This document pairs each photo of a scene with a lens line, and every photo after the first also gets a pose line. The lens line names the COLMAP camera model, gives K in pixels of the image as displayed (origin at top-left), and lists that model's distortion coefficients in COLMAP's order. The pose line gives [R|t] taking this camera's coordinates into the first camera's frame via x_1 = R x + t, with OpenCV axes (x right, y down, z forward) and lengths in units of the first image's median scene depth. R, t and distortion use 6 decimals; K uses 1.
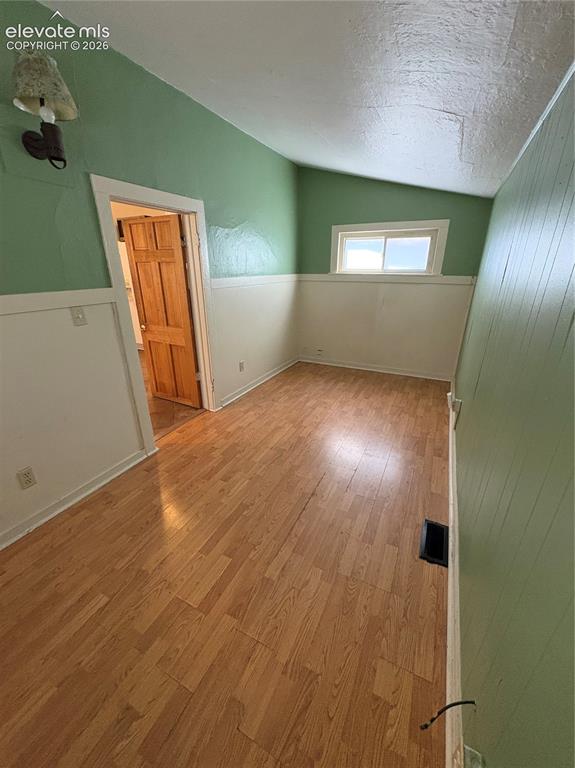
lens RADIAL K [[306.6, 0, 287.5], [0, 306.6, 384.0], [0, 0, 1]] dist [0.000187, -0.000035]
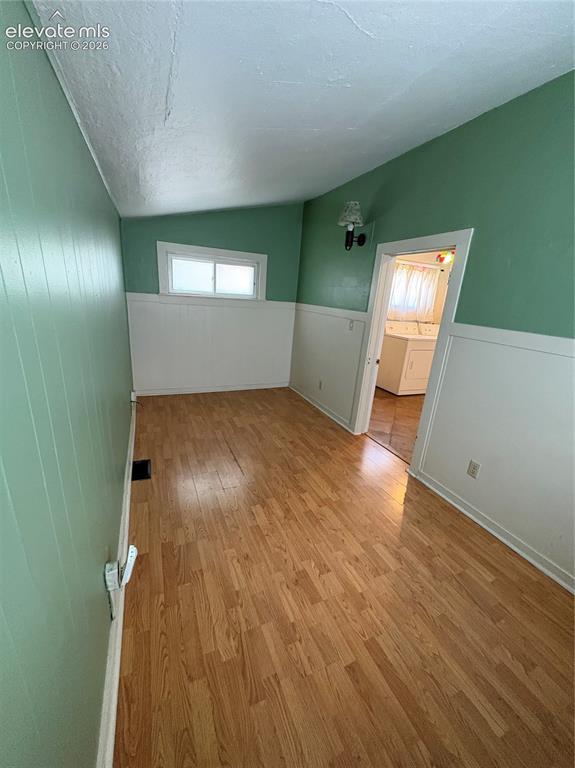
lens RADIAL K [[306.6, 0, 287.5], [0, 306.6, 384.0], [0, 0, 1]] dist [0.000187, -0.000035]
pose [[-0.637133, 0.182358, -0.748871, 0.879682], [-0.342113, 0.803740, 0.486786, -0.626586], [0.690667, 0.566346, -0.449702, 1.587657]]
